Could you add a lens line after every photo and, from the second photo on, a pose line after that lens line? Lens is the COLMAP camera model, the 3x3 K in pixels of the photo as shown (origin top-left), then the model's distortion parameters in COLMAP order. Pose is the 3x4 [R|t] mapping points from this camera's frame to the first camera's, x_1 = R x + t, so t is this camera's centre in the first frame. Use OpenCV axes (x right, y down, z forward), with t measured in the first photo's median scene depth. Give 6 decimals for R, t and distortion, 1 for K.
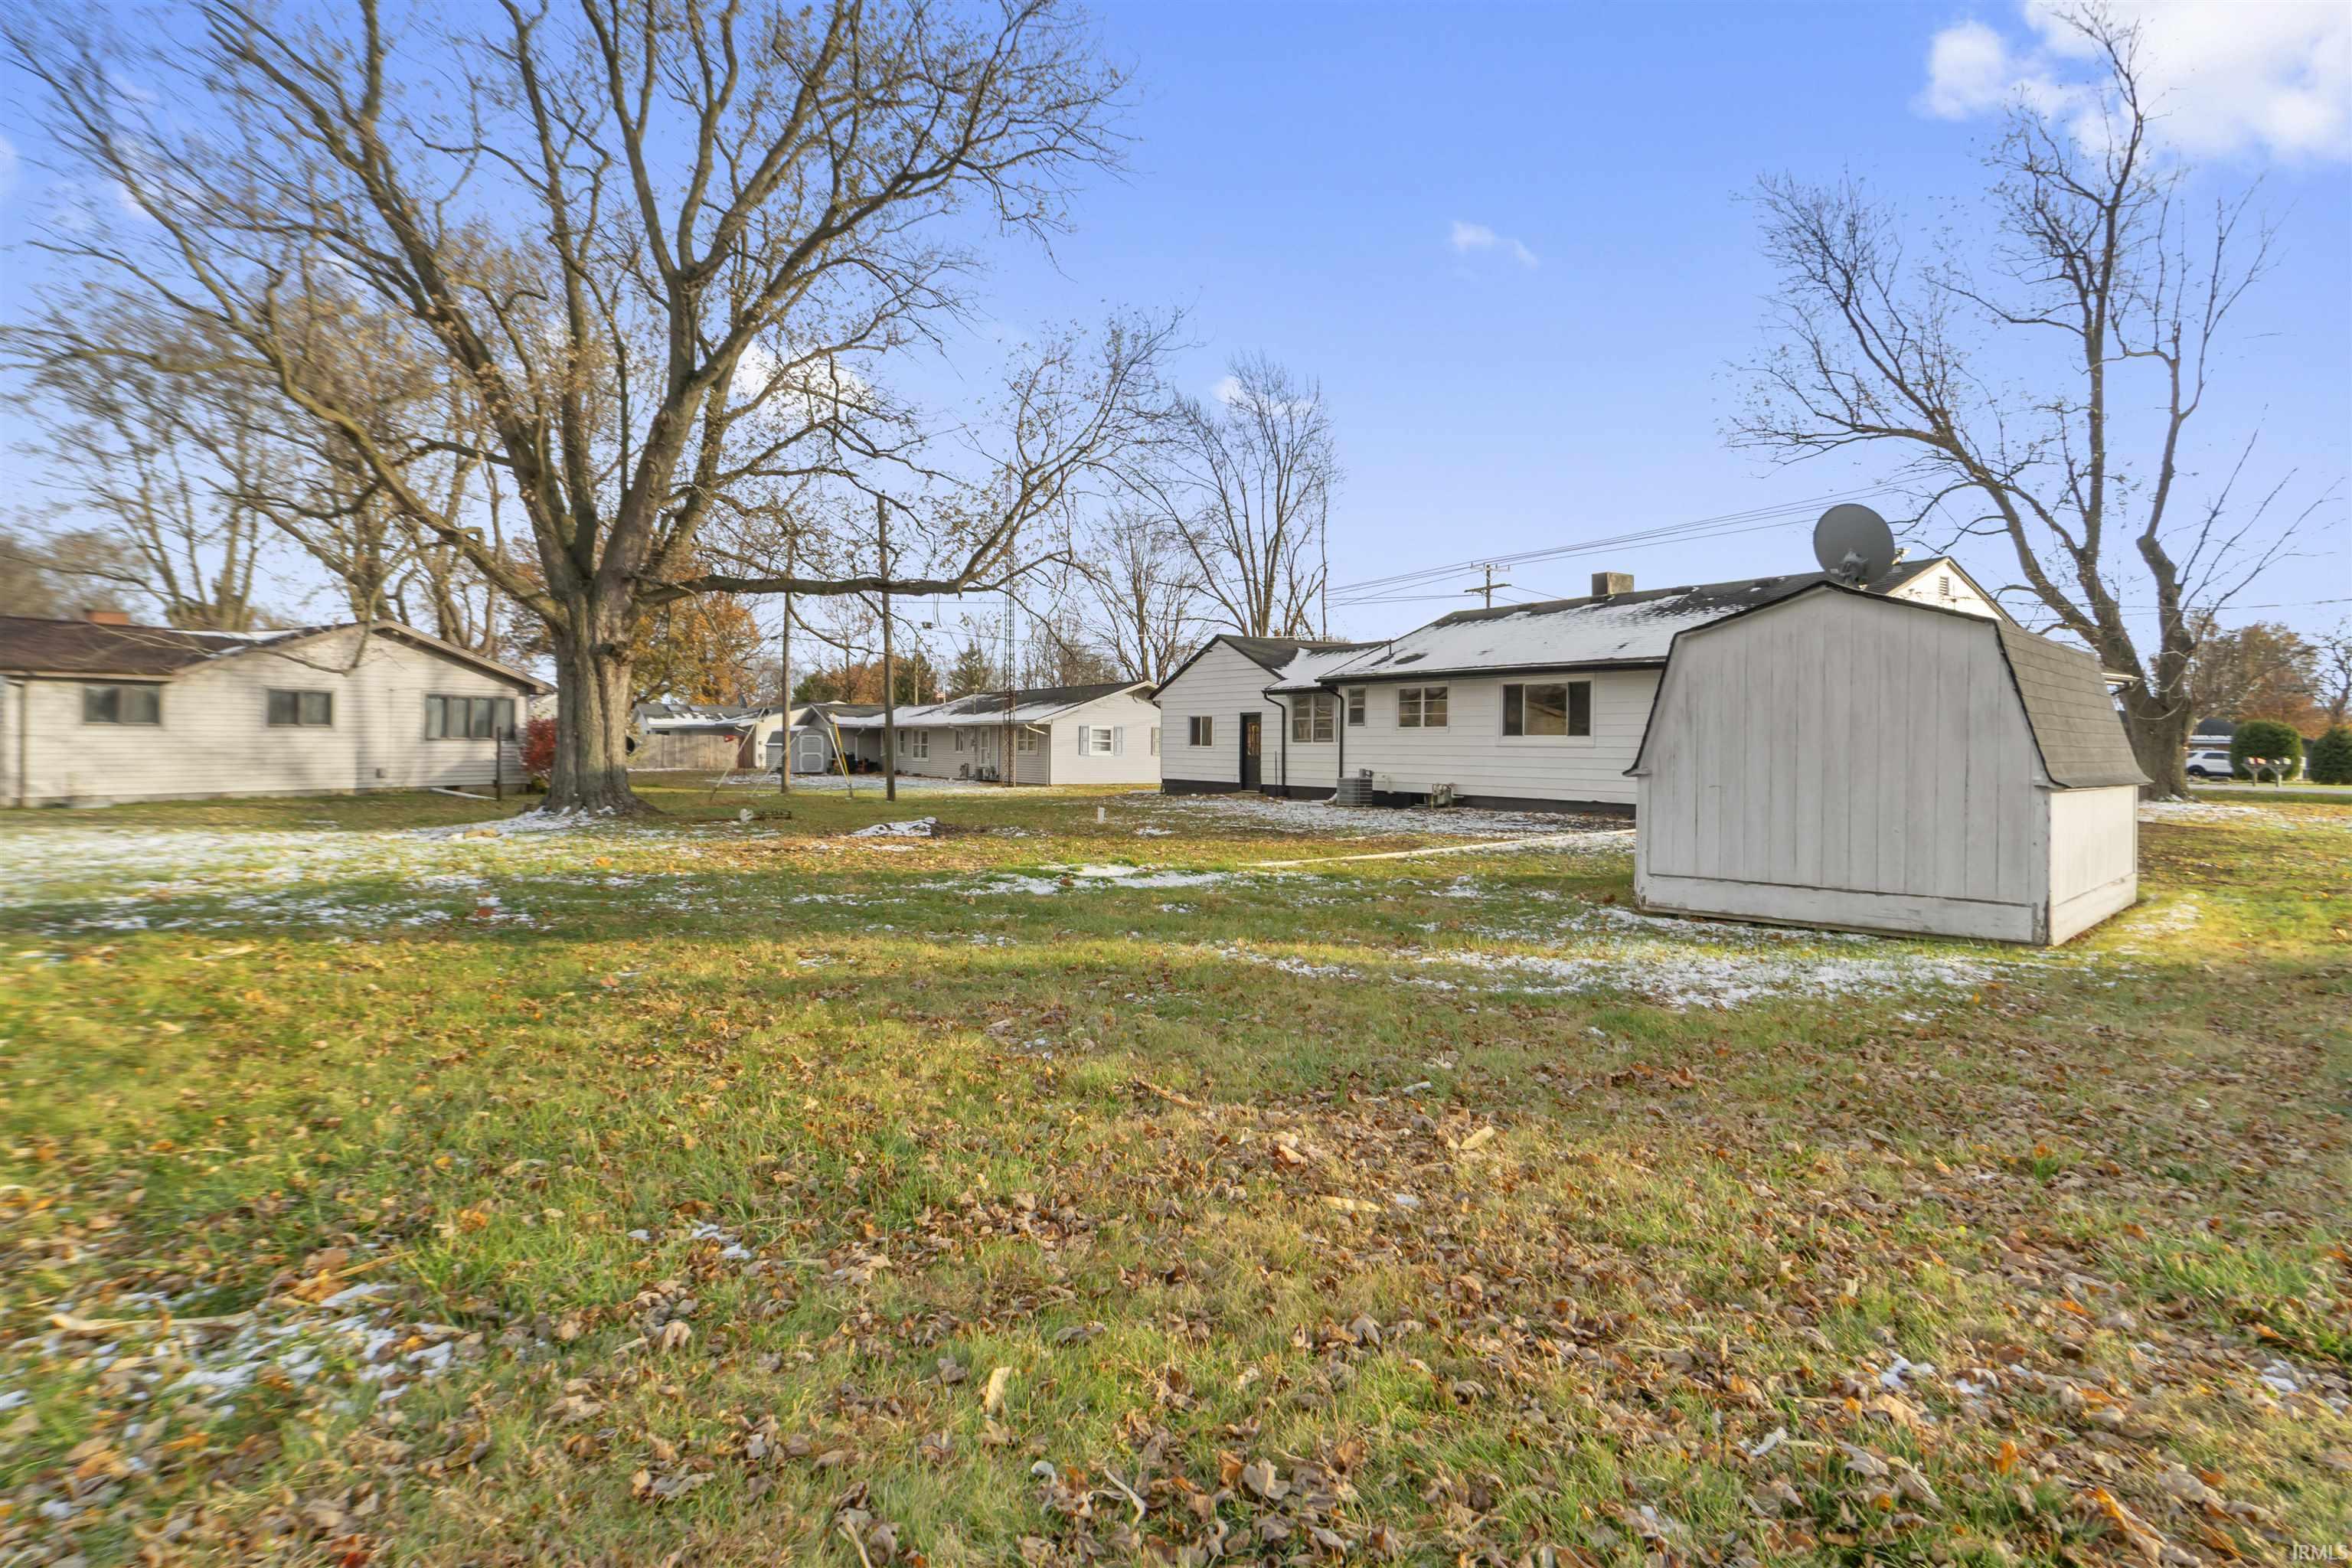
lens RADIAL K [[1272.3, 0, 1177.4], [0, 1272.3, 782.3], [0, 0, 1]] dist [0.000454, 0.000058]
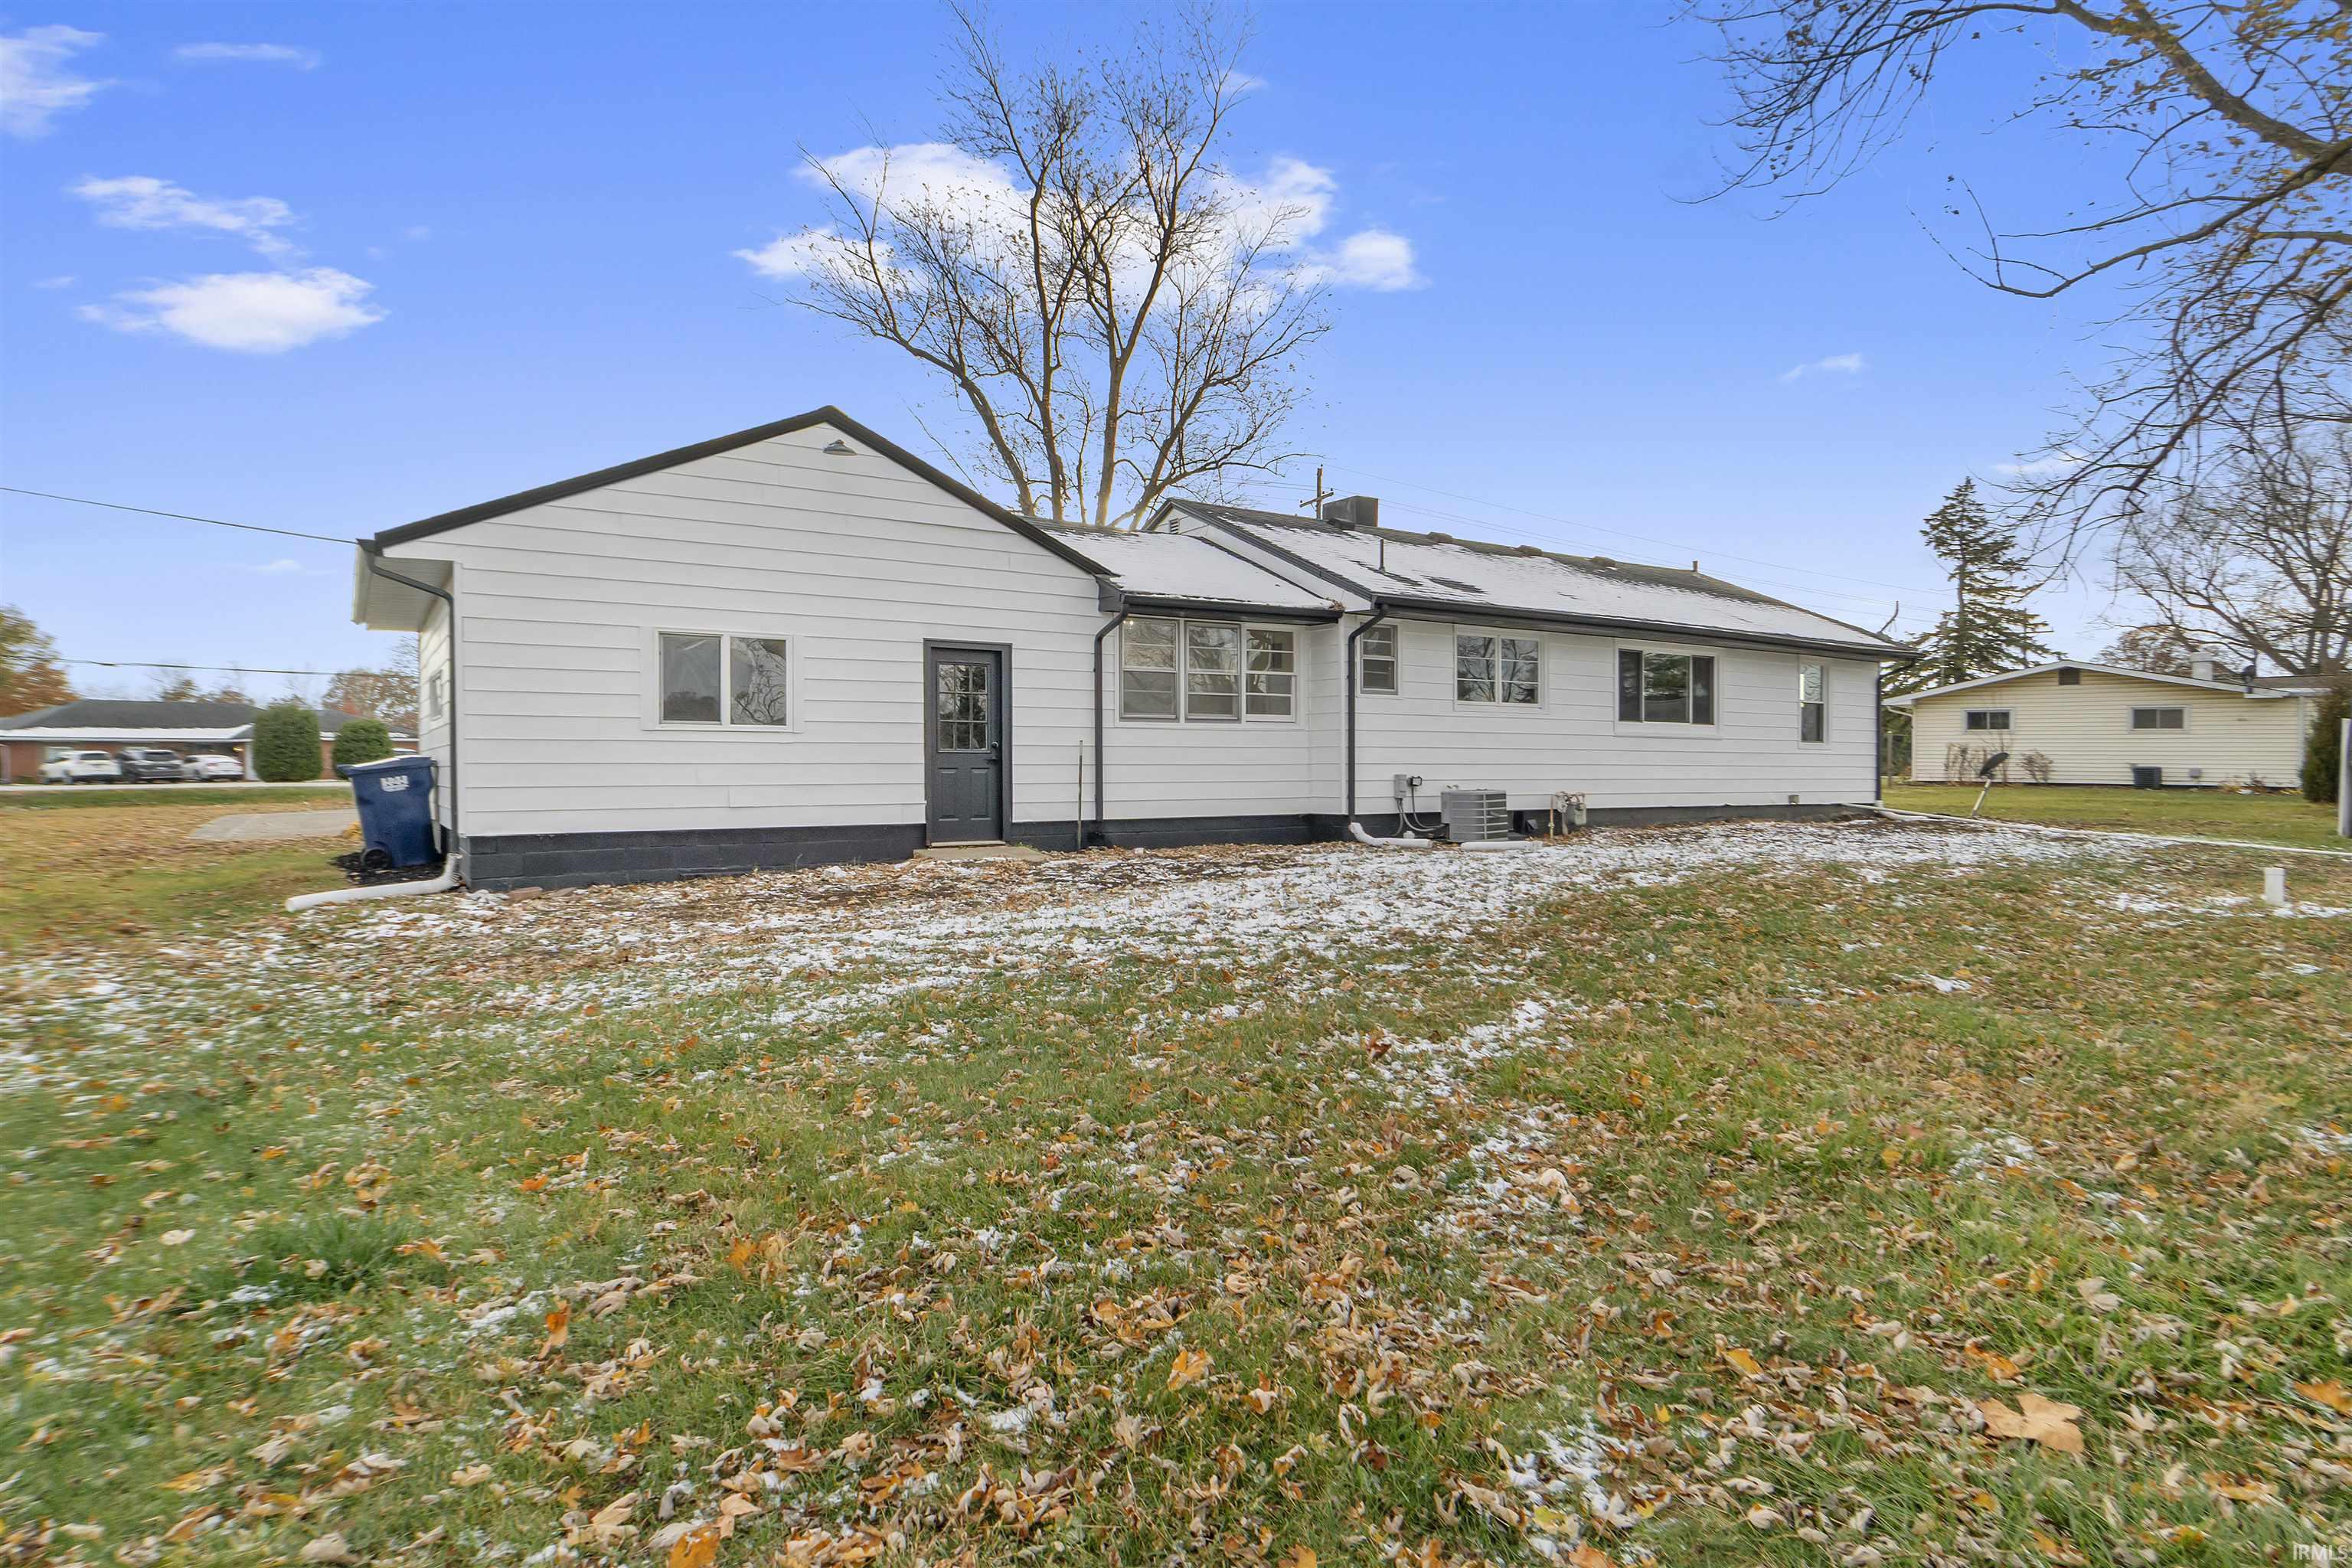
lens RADIAL K [[1272.3, 0, 1175.9], [0, 1272.3, 781.8], [0, 0, 1]] dist [0.000454, 0.000058]
pose [[0.009194, -0.001641, 0.999956, -0.392306], [0.035191, 0.999380, 0.001317, -0.011030], [-0.999338, 0.035177, 0.009246, 1.083561]]
